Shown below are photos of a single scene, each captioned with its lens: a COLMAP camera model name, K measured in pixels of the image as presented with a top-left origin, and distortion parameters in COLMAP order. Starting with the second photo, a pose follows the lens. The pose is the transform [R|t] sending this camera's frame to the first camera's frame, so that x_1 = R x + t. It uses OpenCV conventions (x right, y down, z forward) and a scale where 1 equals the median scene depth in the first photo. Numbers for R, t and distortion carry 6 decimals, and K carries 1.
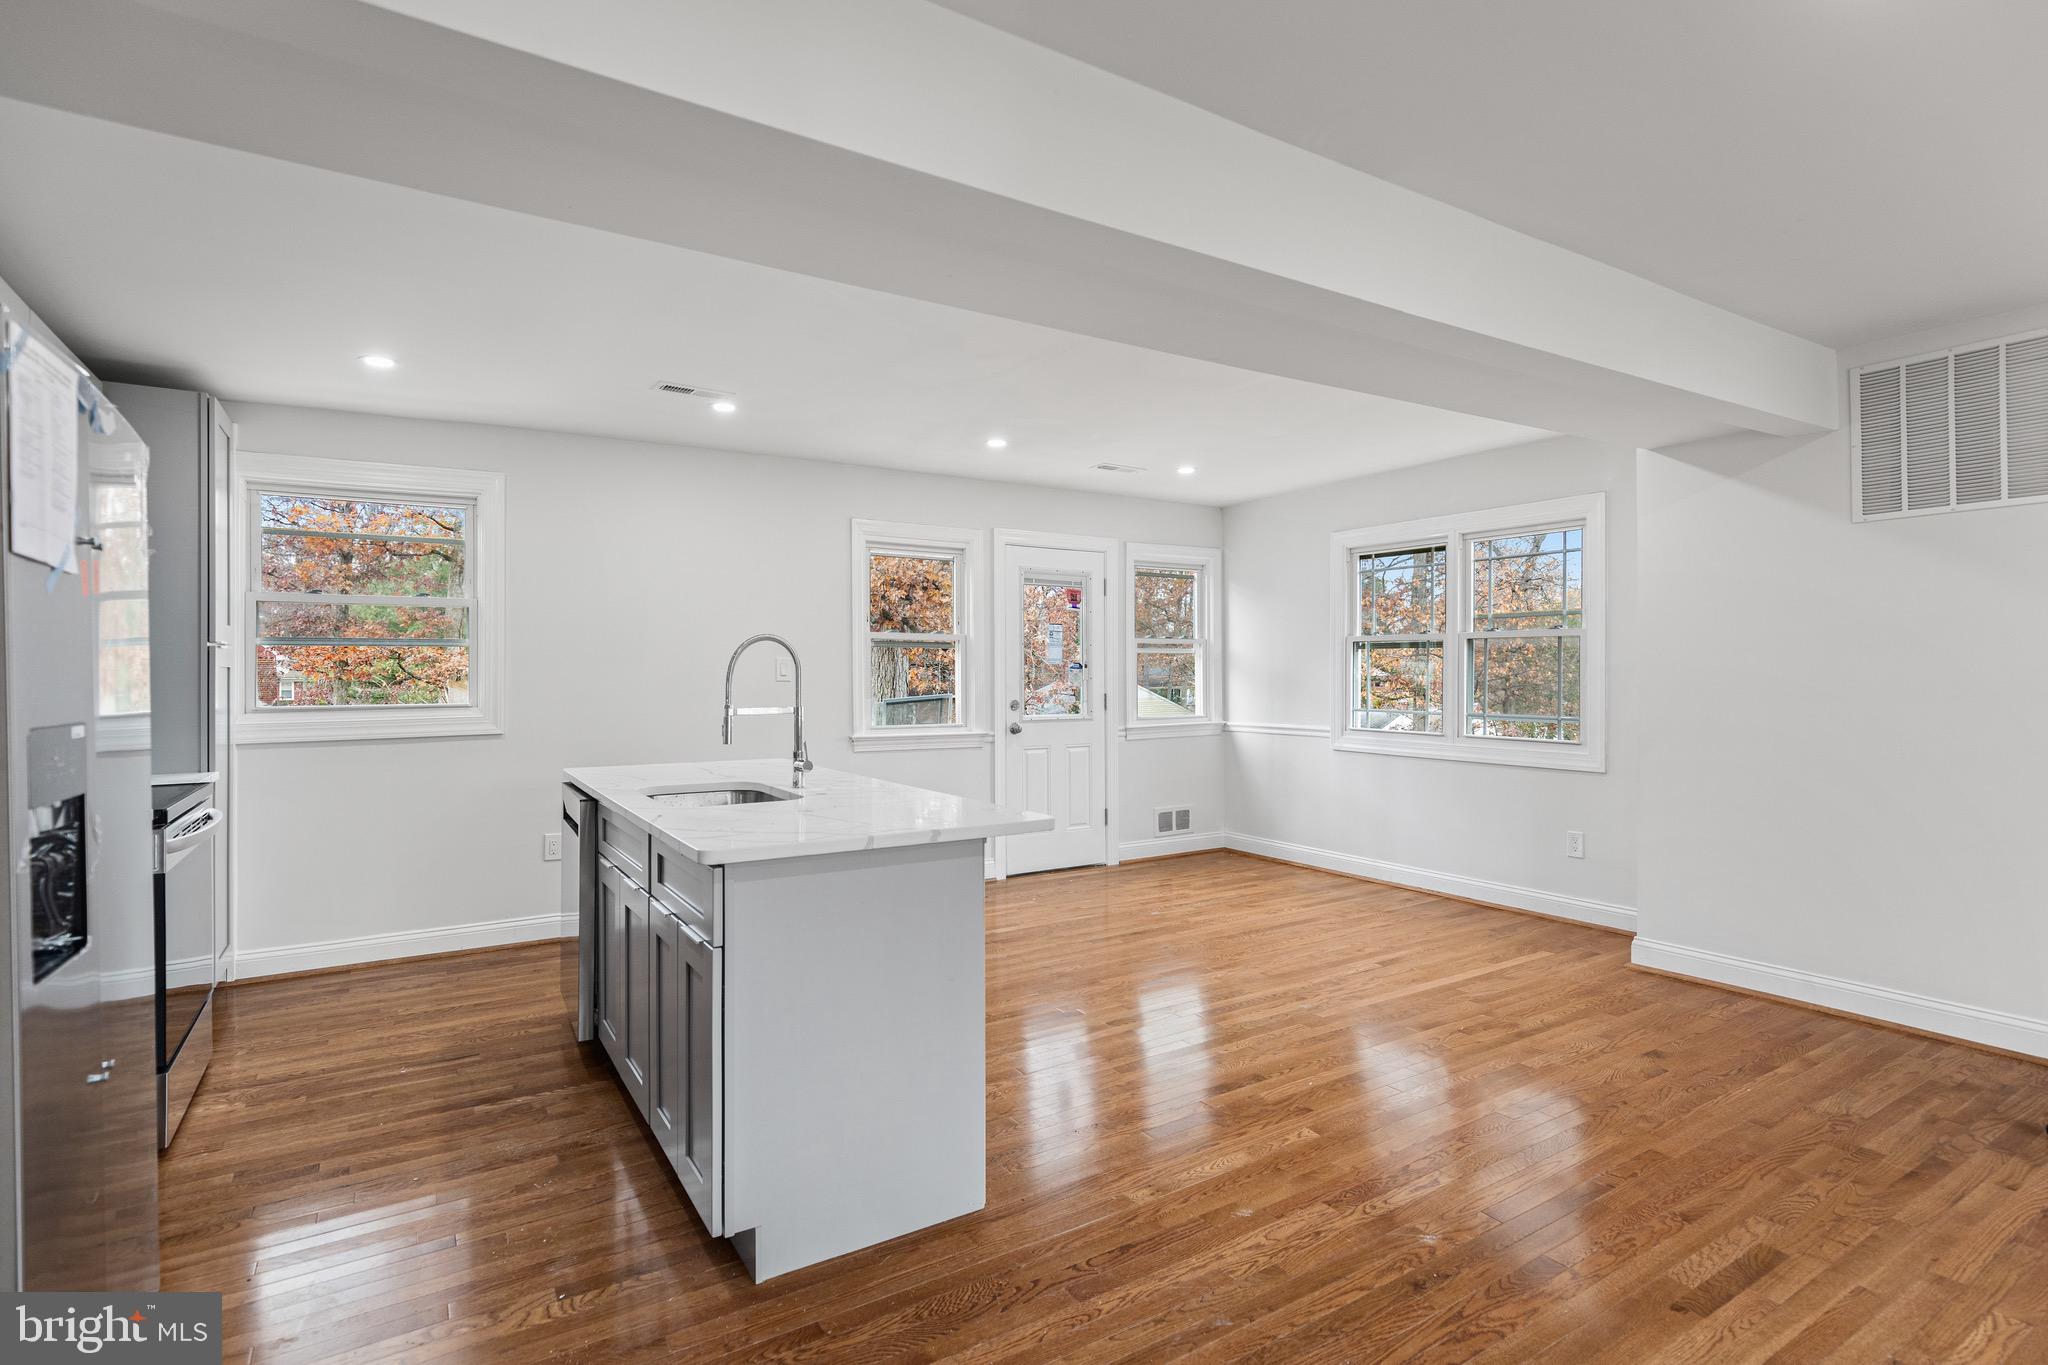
lens RADIAL K [[1003.4, 0, 1025.1], [0, 1003.4, 670.5], [0, 0, 1]] dist [0.000512, -0.000154]
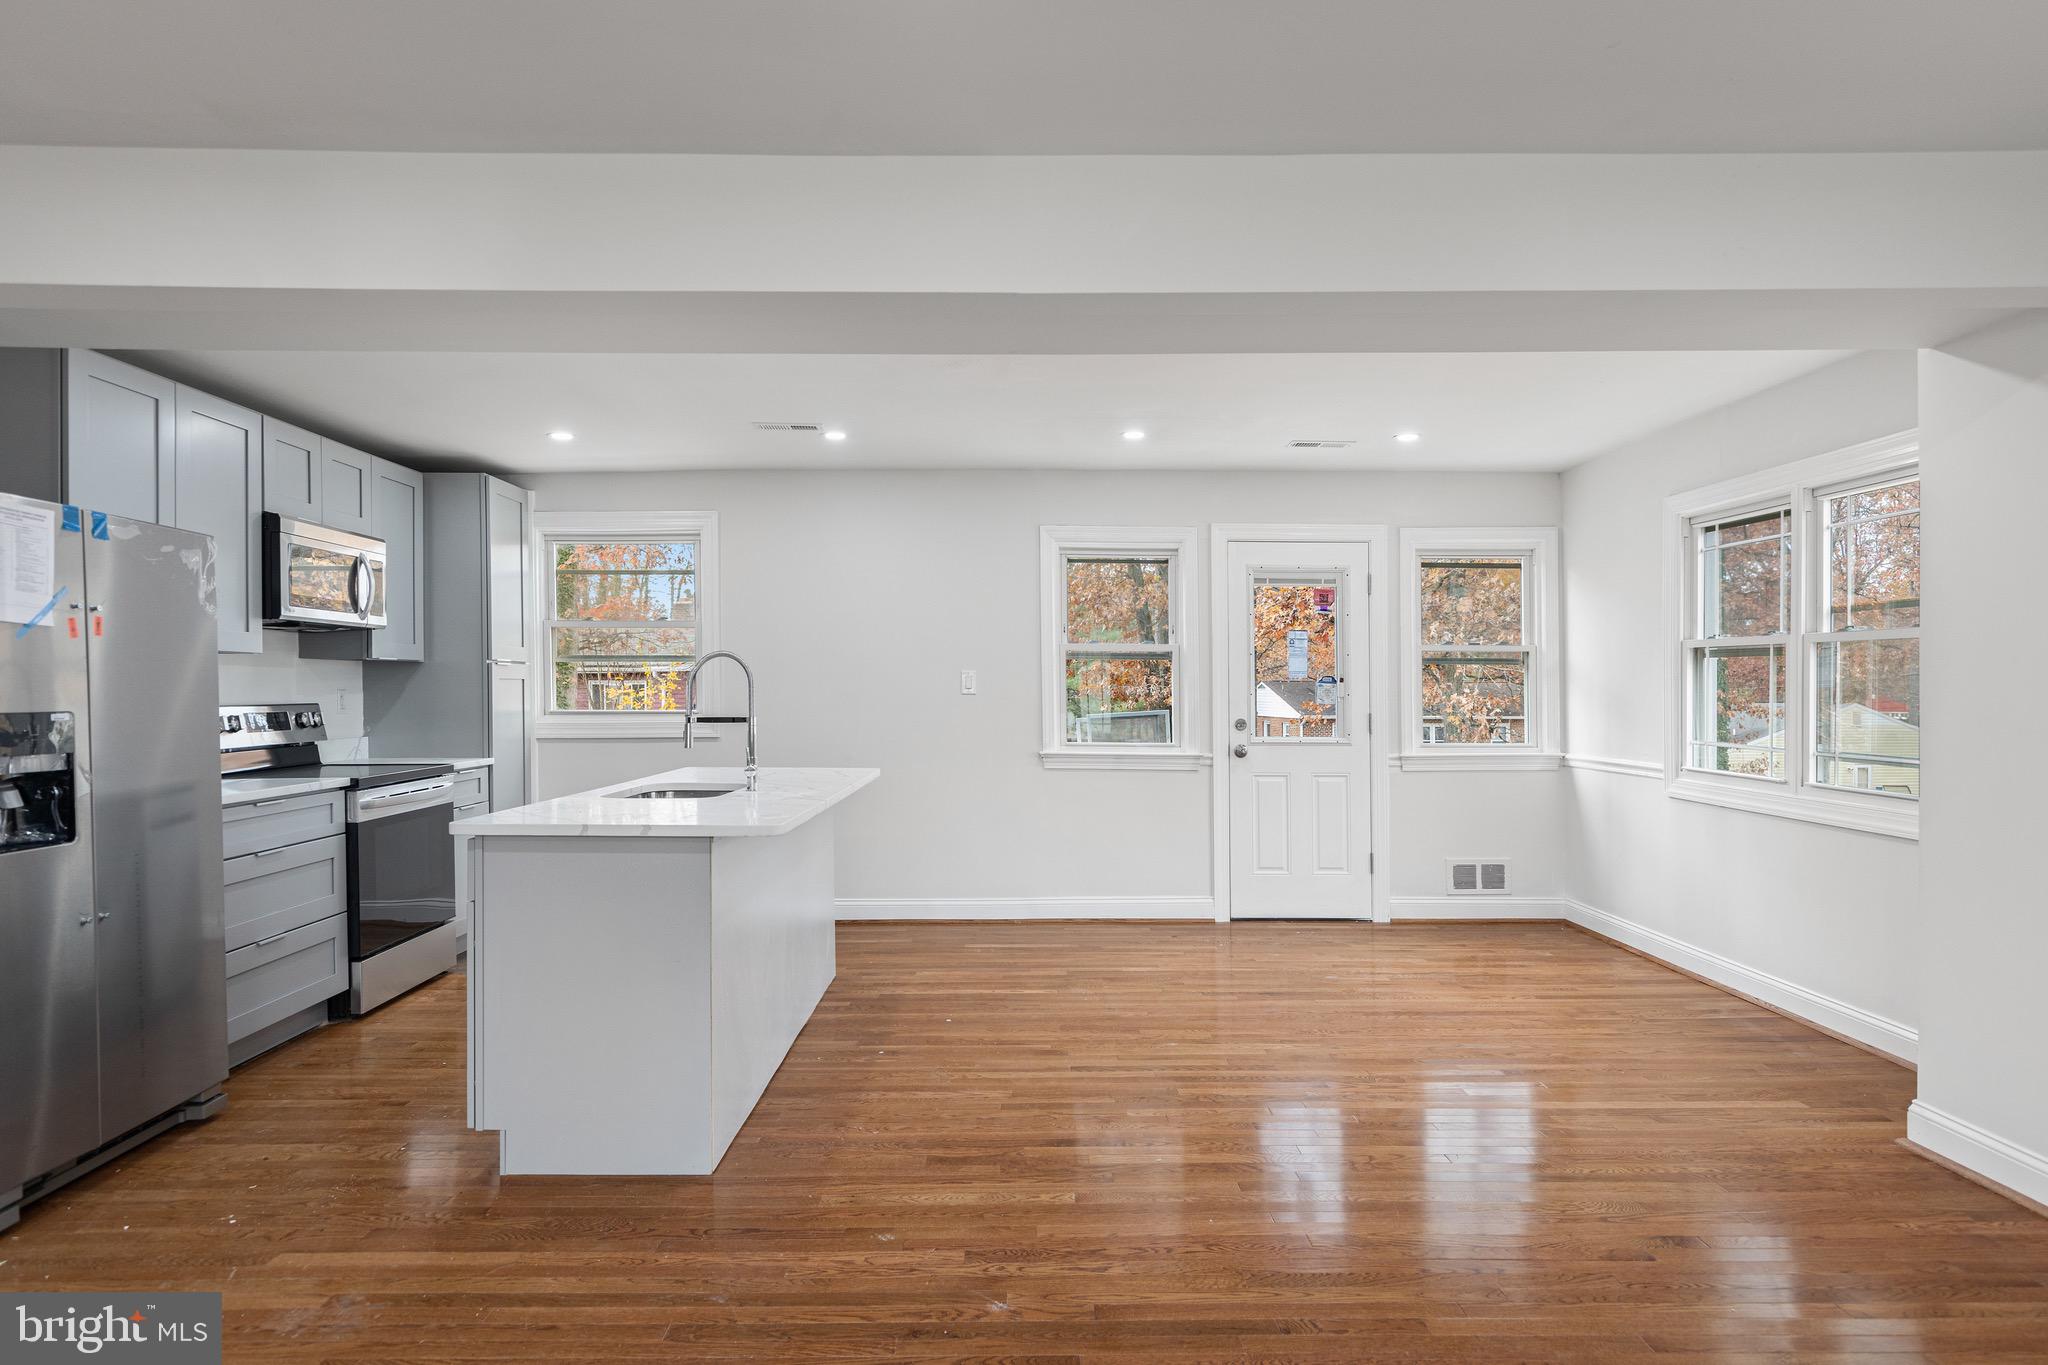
lens RADIAL K [[1161.9, 0, 1023.4], [0, 1161.9, 691.0], [0, 0, 1]] dist [-0.004917, -0.000037]
pose [[0.850646, 0.010050, -0.525643, 0.365265], [-0.006063, 0.999938, 0.009307, -0.002715], [0.525705, -0.004730, 0.850654, 0.041436]]
